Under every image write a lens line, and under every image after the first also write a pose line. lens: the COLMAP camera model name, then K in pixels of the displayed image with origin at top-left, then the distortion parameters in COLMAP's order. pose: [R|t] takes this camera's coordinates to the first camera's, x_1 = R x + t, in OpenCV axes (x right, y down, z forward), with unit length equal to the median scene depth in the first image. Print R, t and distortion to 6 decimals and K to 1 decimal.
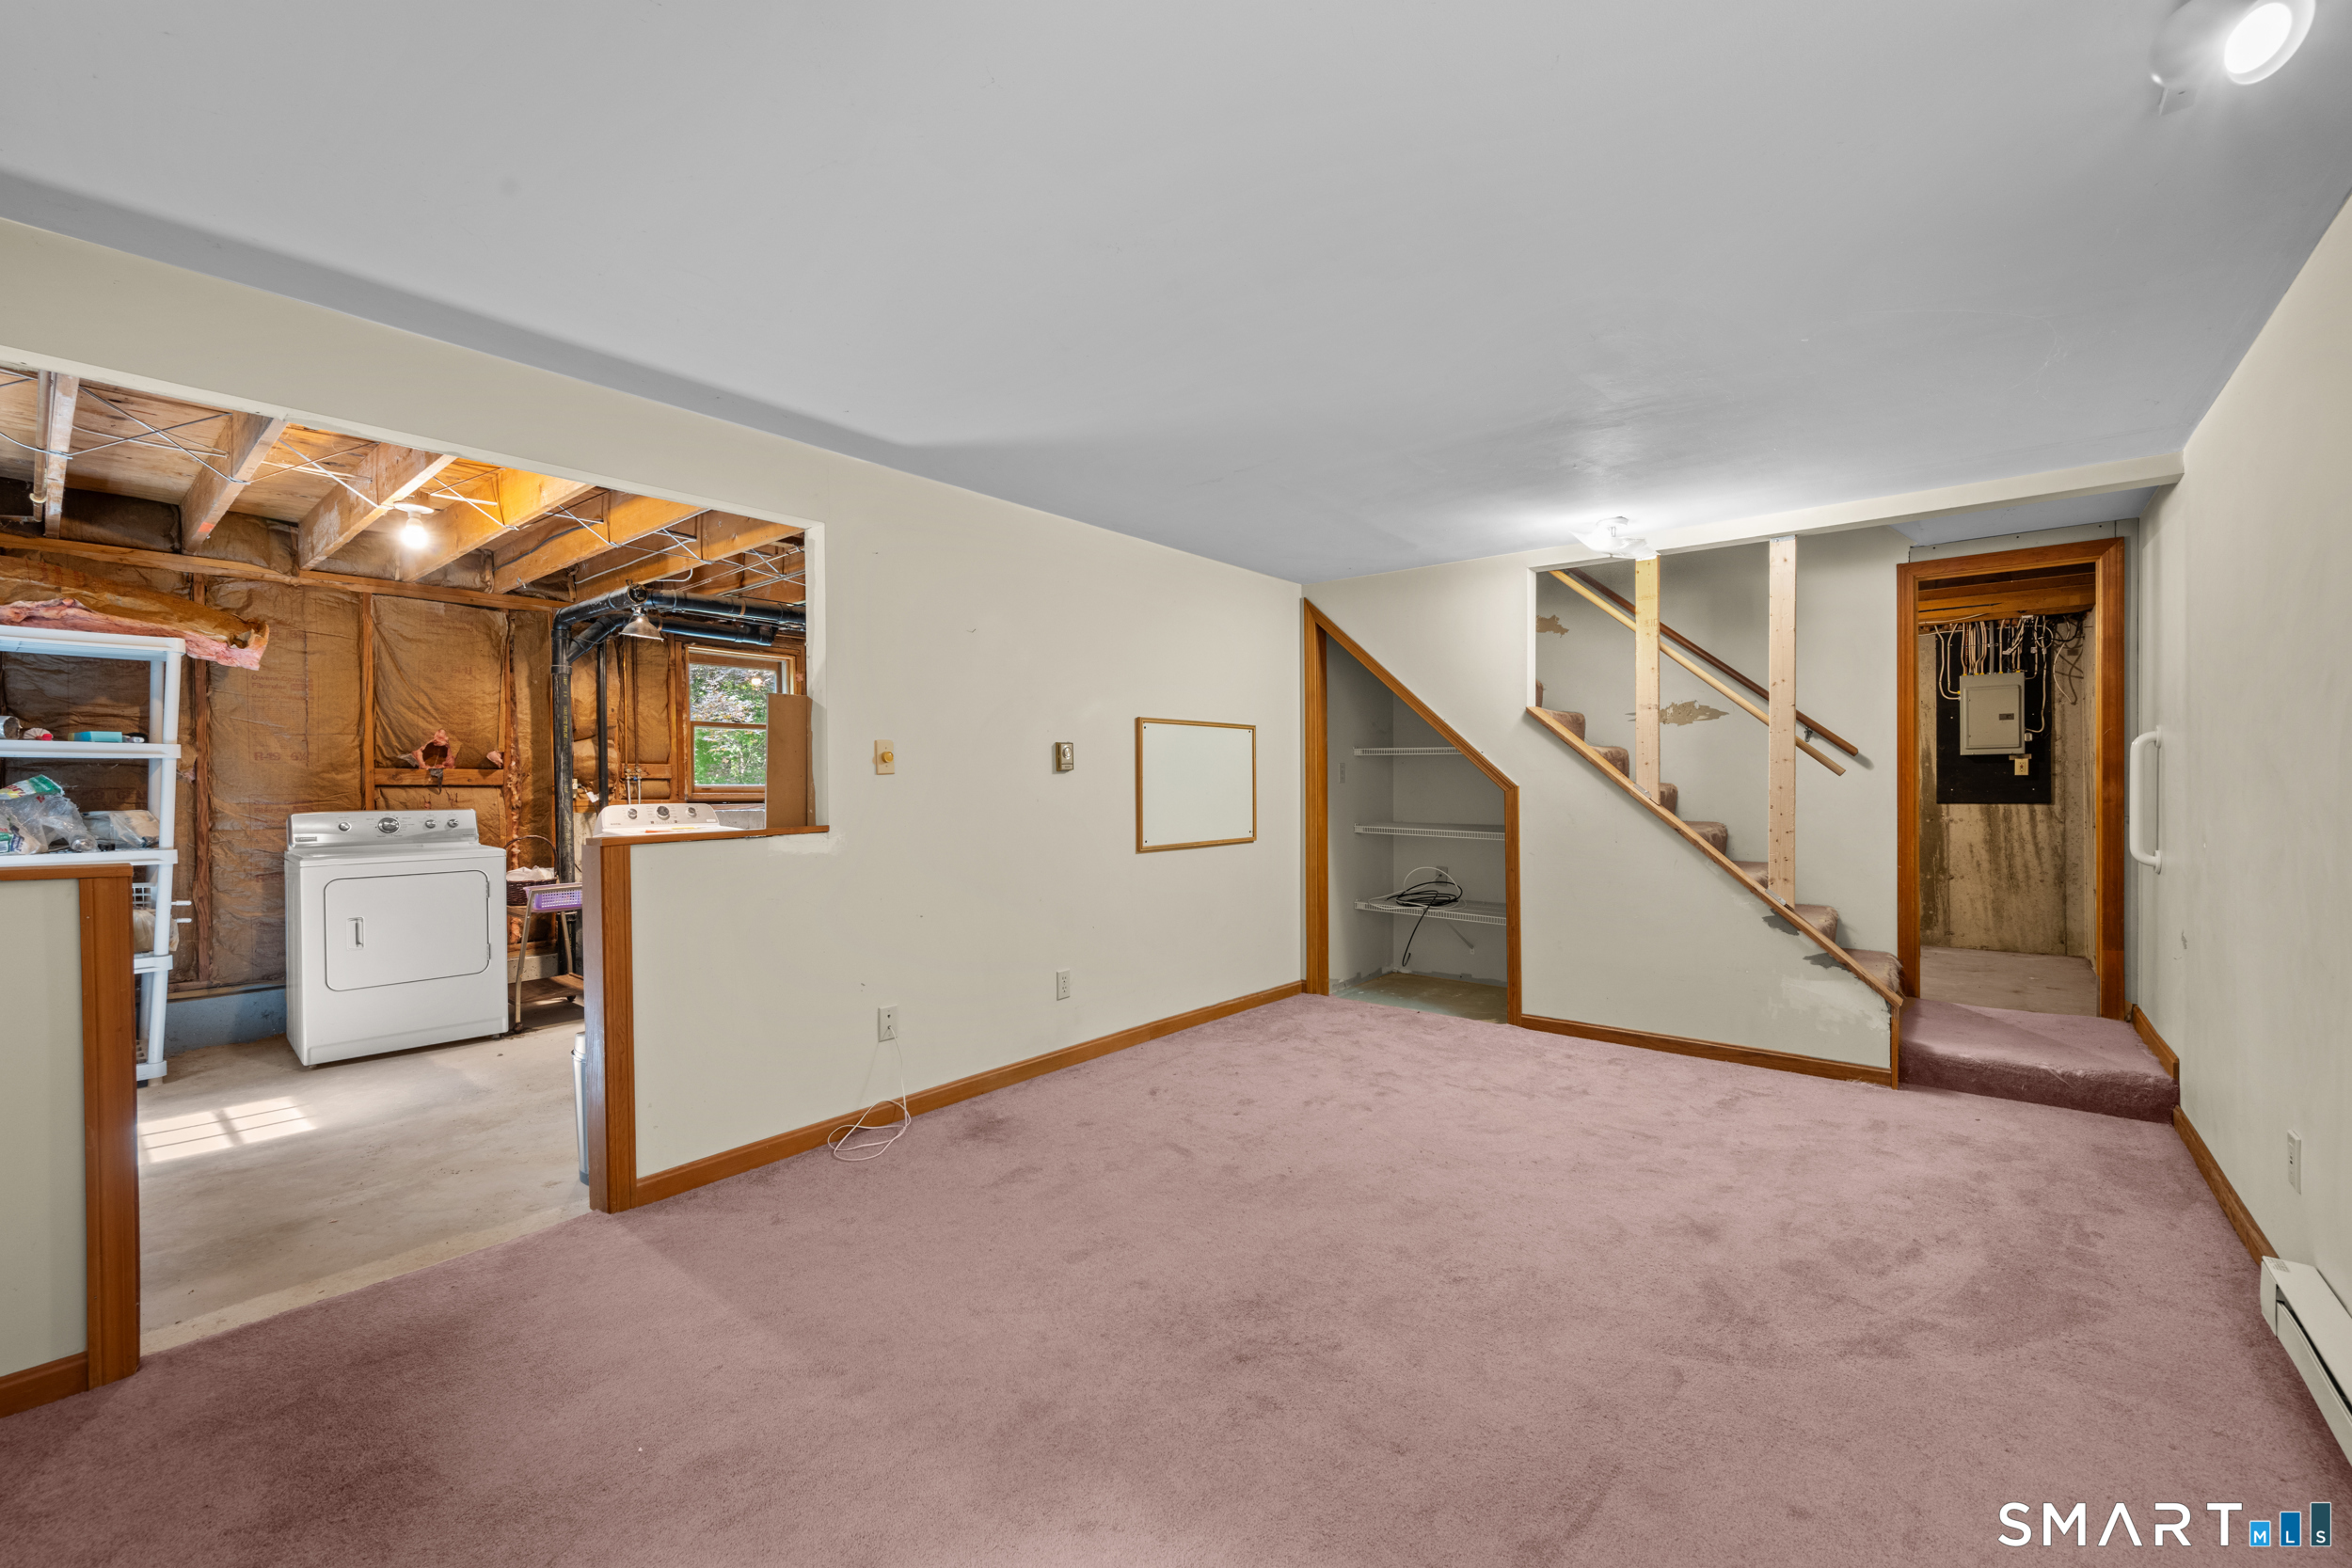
lens RADIAL K [[987.3, 0, 1222.6], [0, 987.3, 786.3], [0, 0, 1]] dist [0.001729, -0.000106]
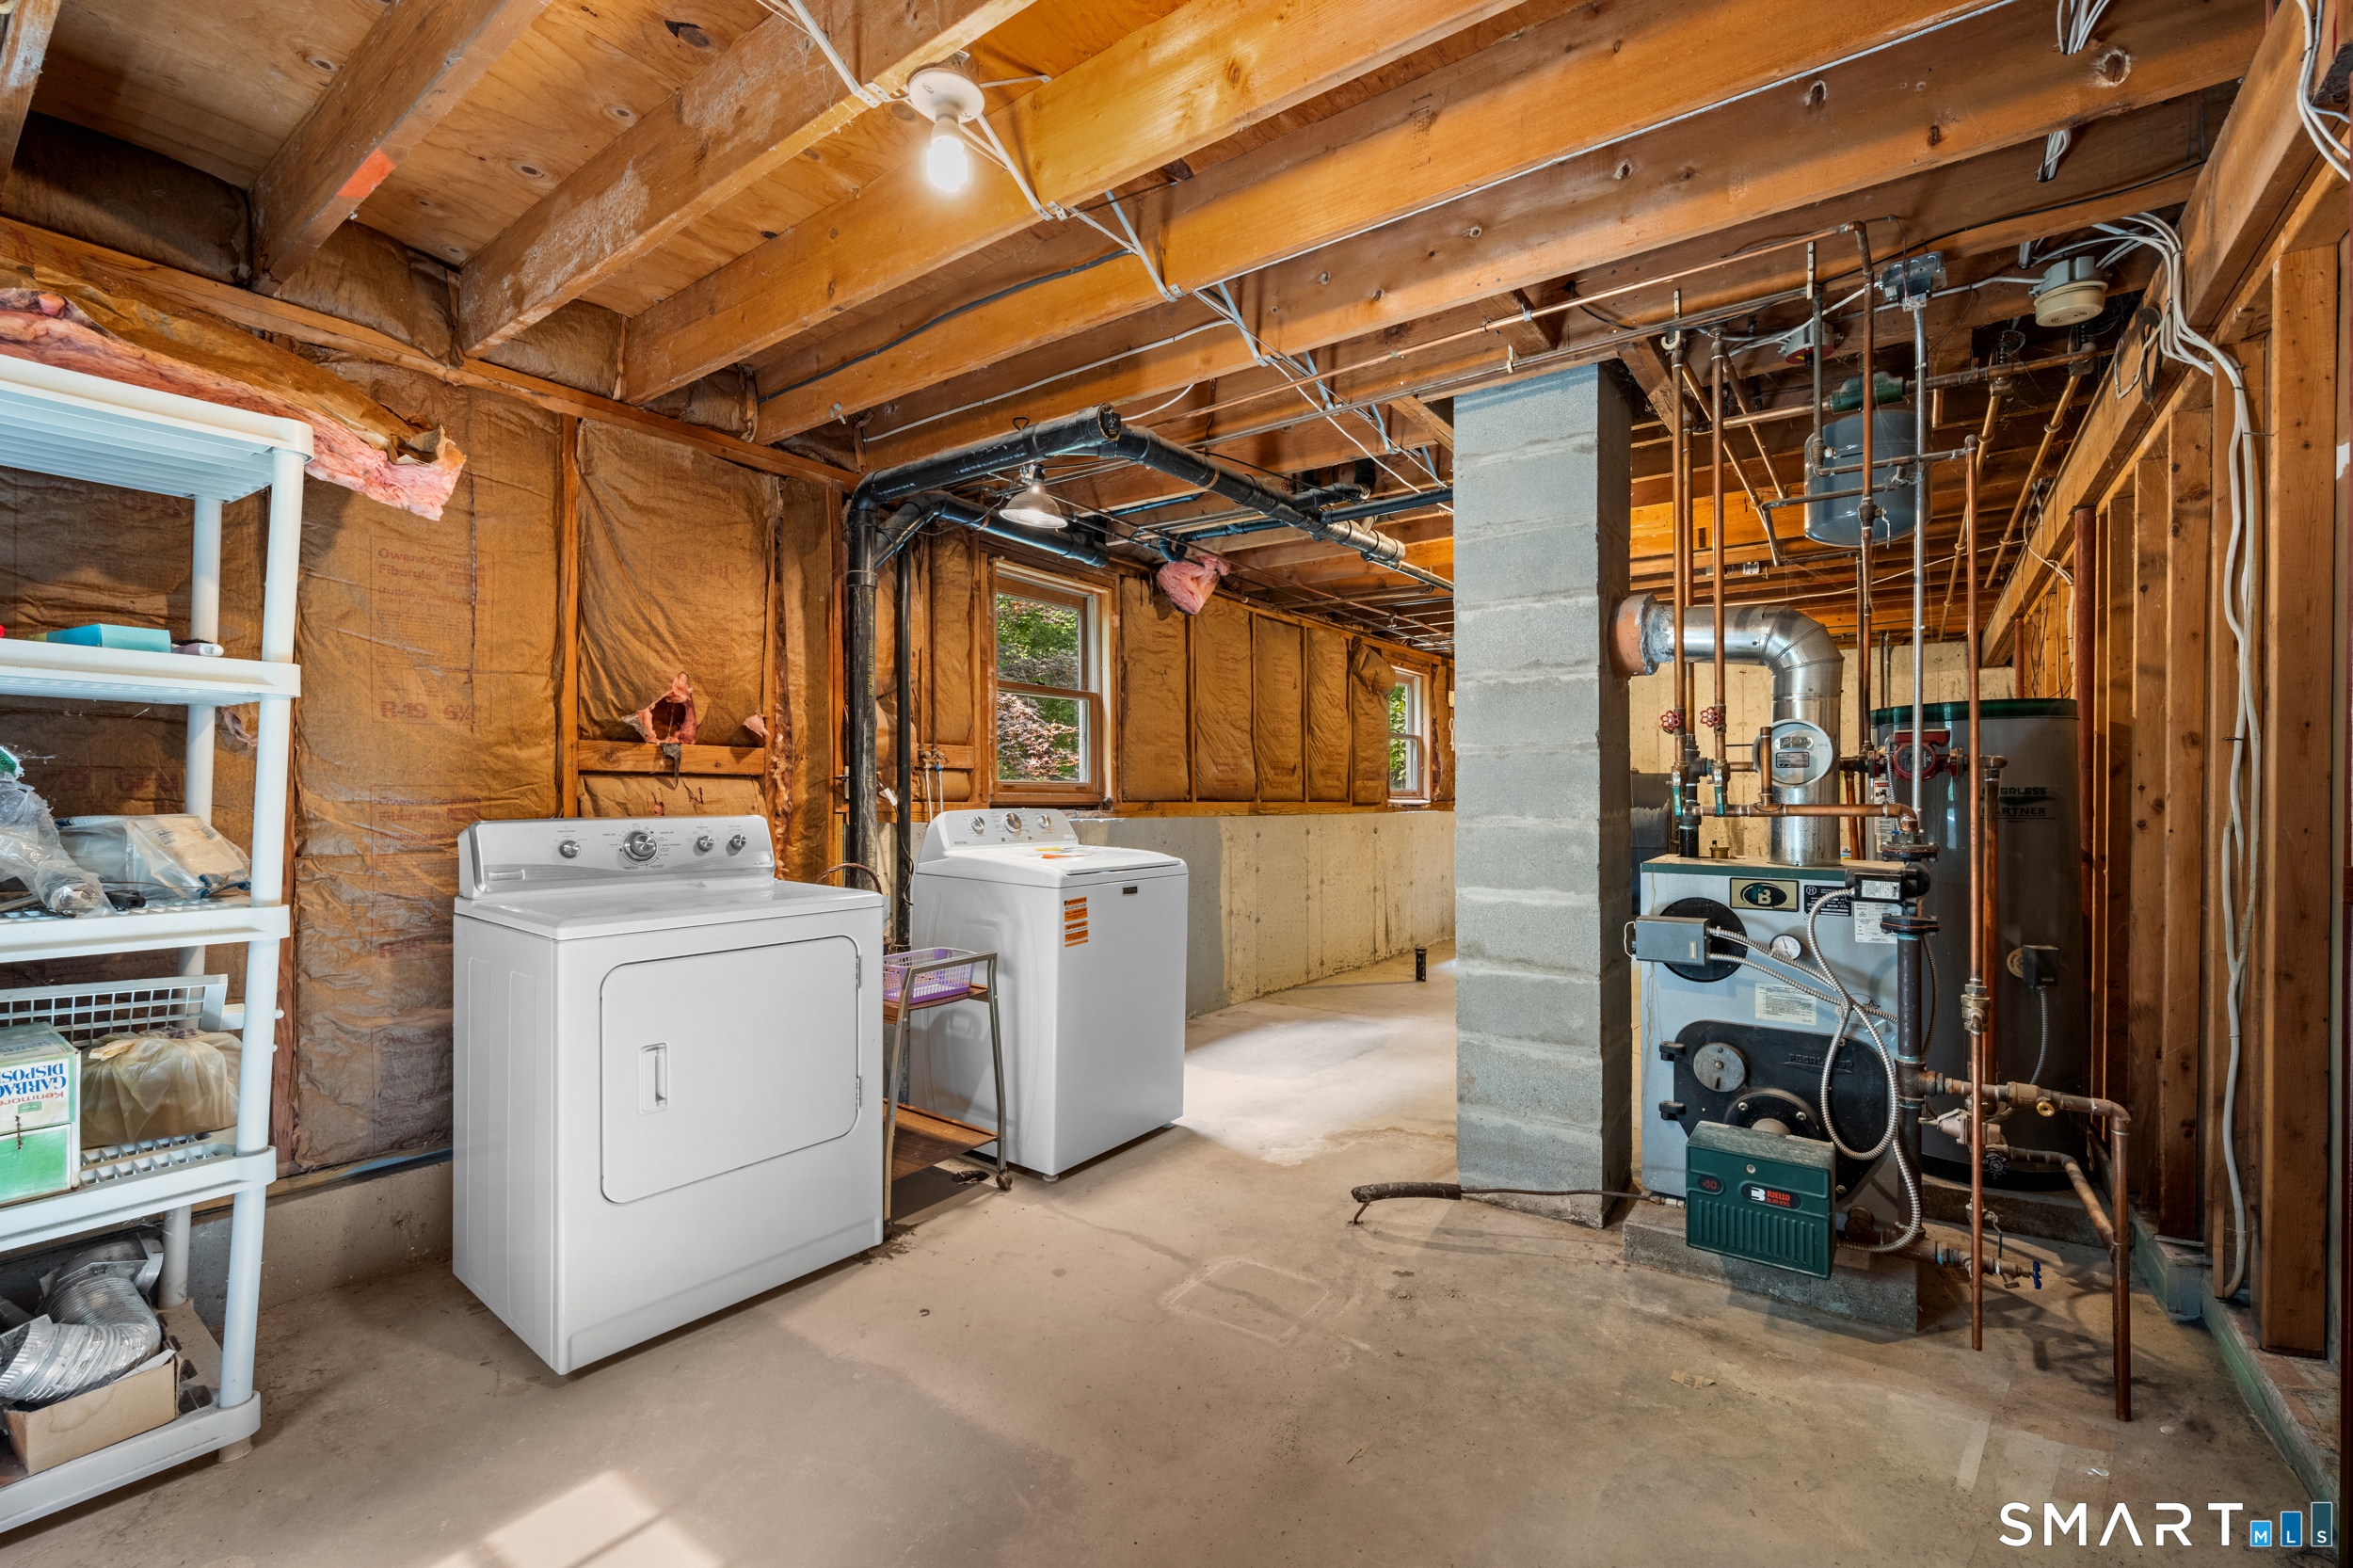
lens RADIAL K [[987.8, 0, 1175.3], [0, 987.8, 790.0], [0, 0, 1]] dist [0.001729, -0.000106]
pose [[0.998055, 0.008394, 0.061768, -0.575887], [-0.007982, 0.999944, -0.006920, 0.010778], [-0.061822, 0.006413, 0.998067, 0.447518]]
